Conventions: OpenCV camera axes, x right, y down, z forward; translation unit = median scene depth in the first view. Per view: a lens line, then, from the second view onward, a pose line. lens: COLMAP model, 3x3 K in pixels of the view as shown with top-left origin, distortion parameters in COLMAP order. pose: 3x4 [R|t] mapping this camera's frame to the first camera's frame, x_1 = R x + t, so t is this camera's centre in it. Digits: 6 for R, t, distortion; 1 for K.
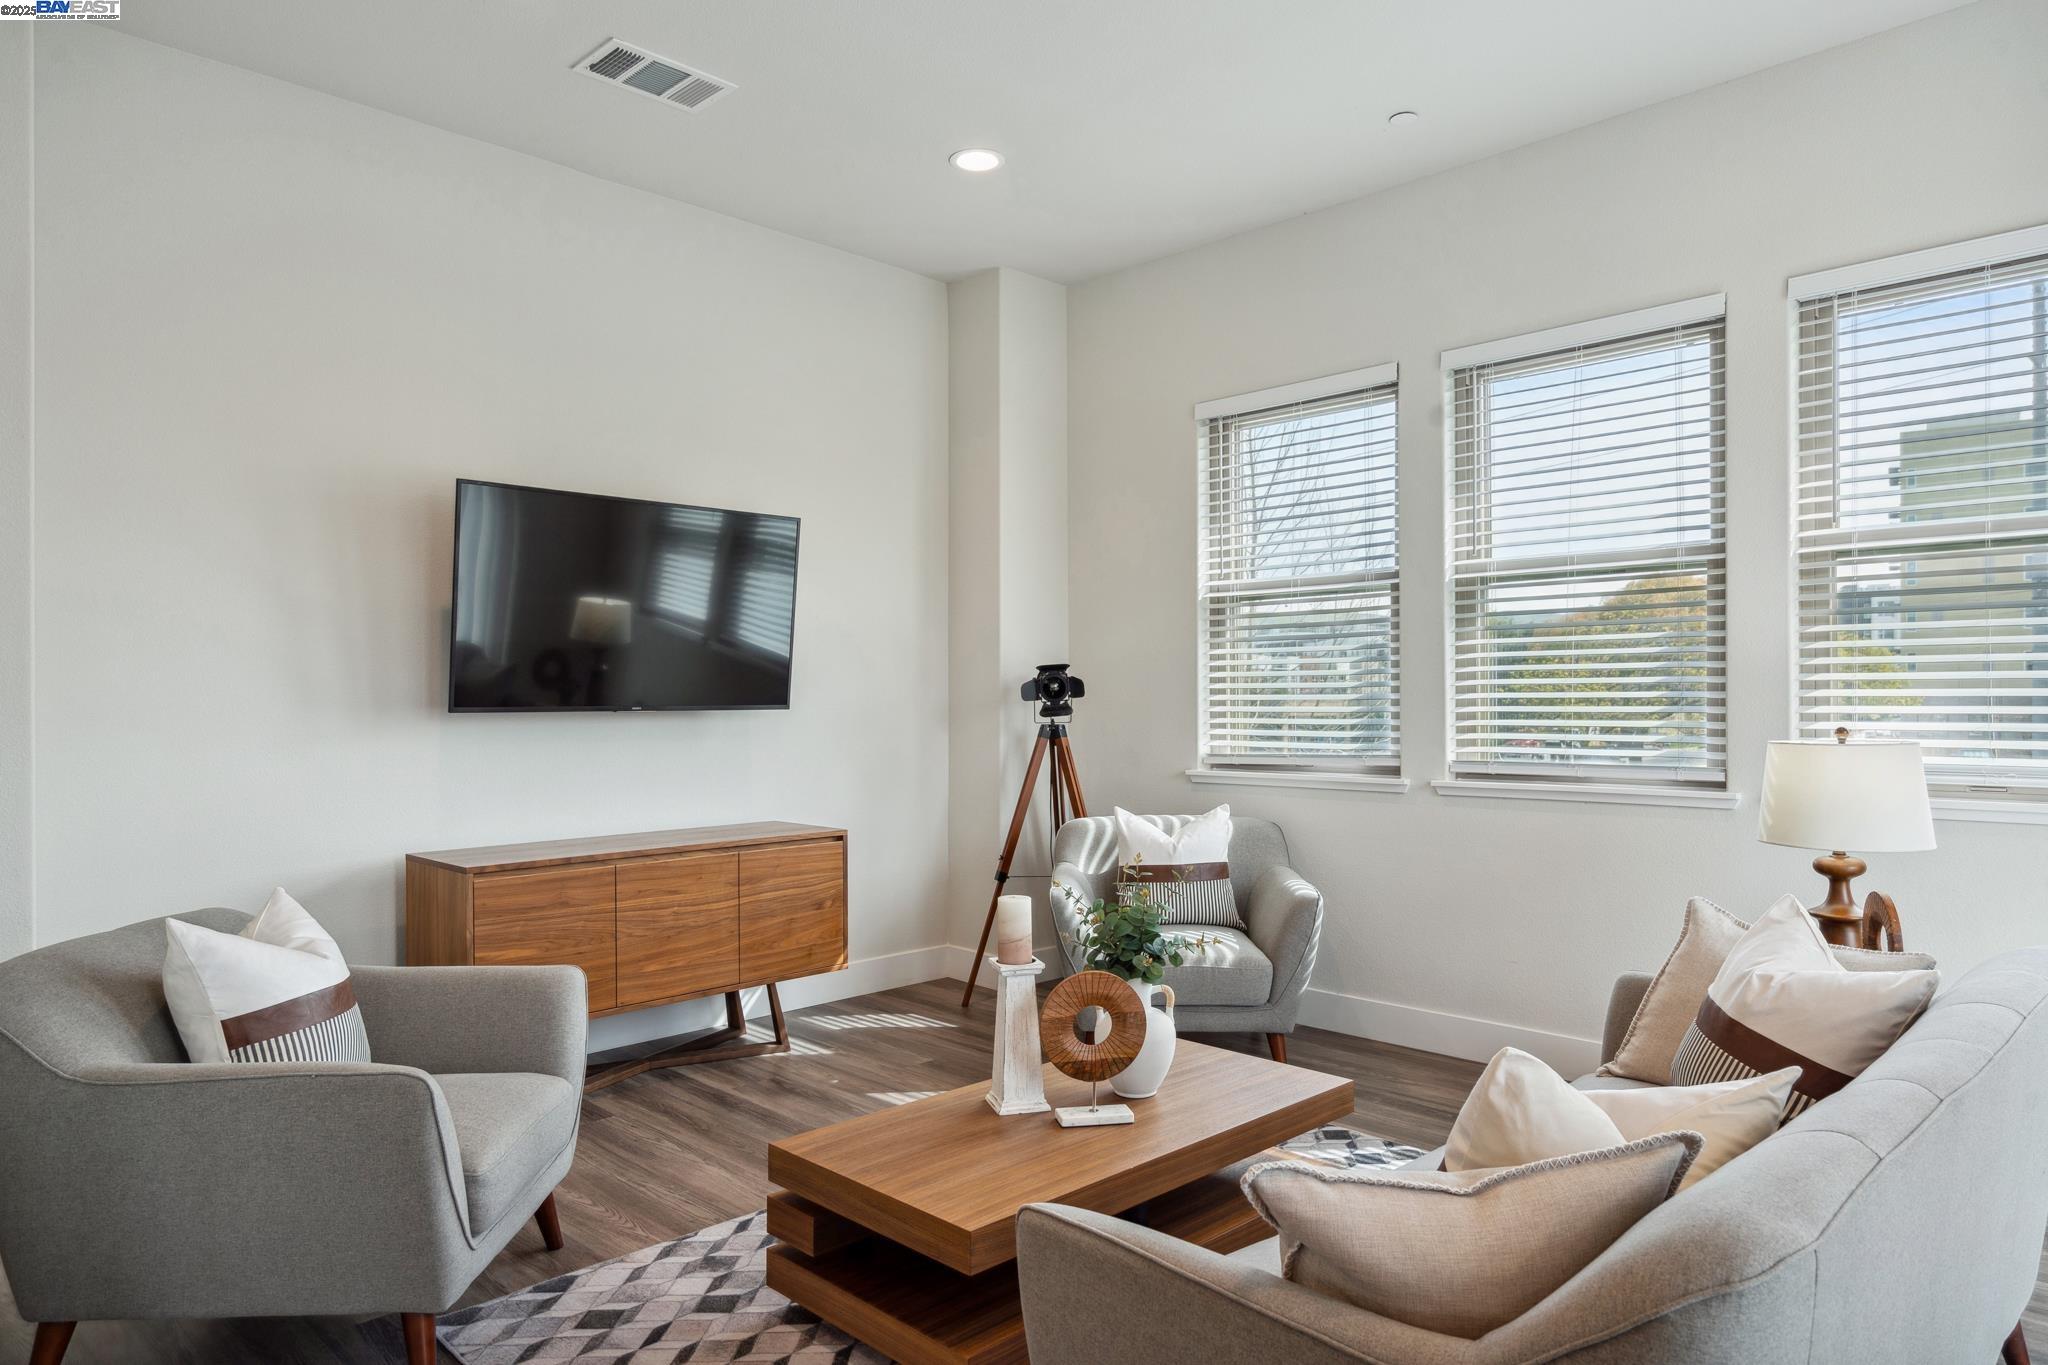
lens RADIAL K [[1204.3, 0, 1036.9], [0, 1204.3, 694.7], [0, 0, 1]] dist [-0.004323, 0.000735]
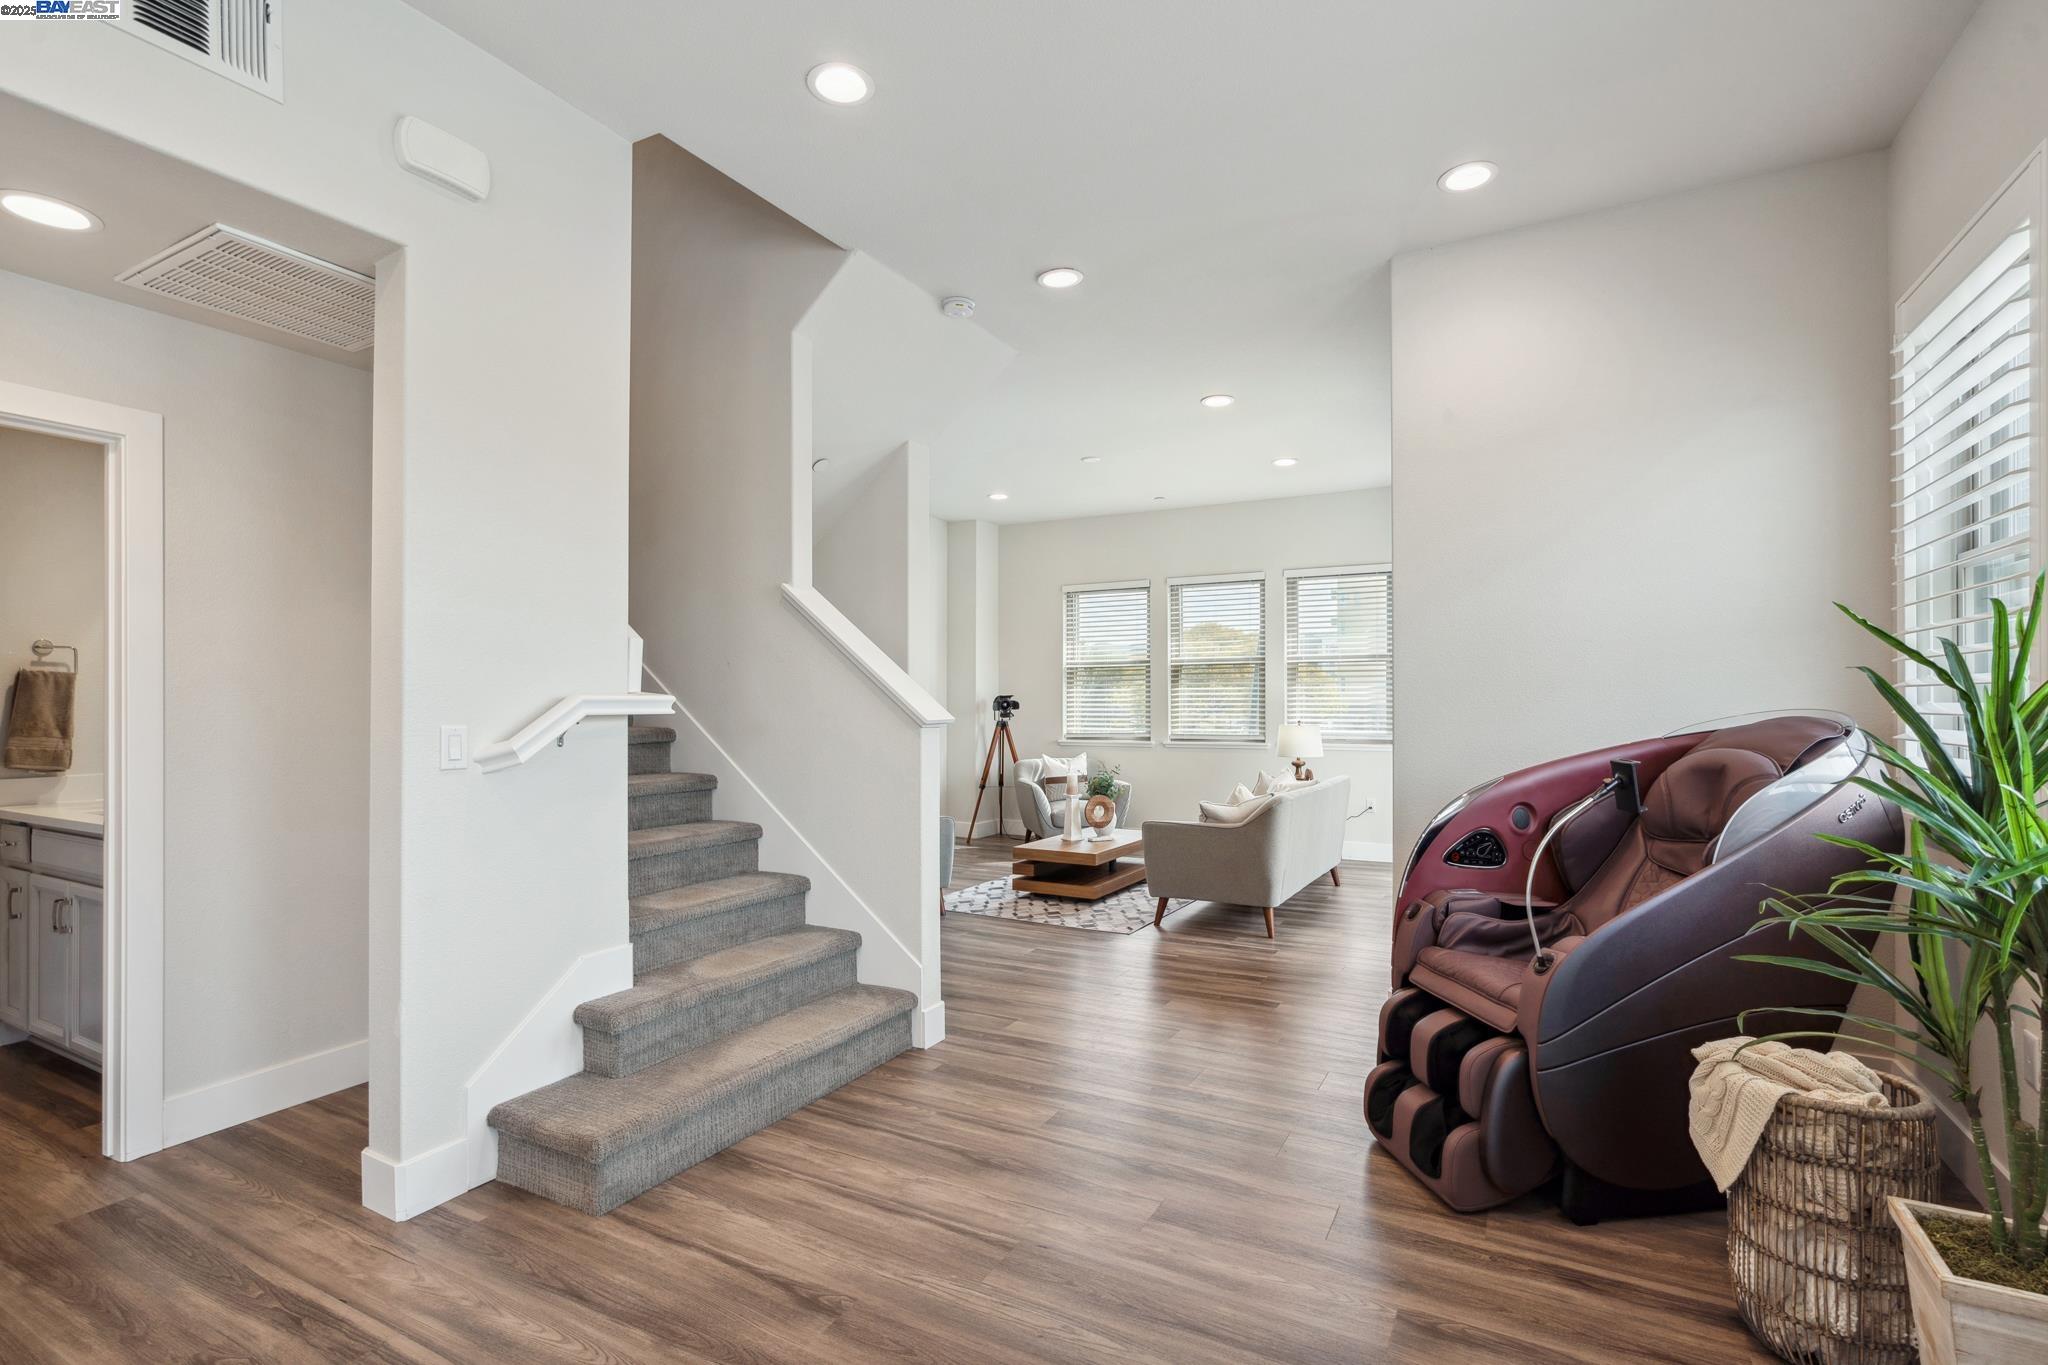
lens RADIAL K [[951.7, 0, 1023.0], [0, 951.7, 699.8], [0, 0, 1]] dist [-0.002560, 0.000509]
pose [[0.953315, 0.003473, 0.301959, -0.541484], [-0.002581, 0.999991, -0.003354, -0.010826], [-0.301968, 0.002418, 0.953315, -0.810851]]
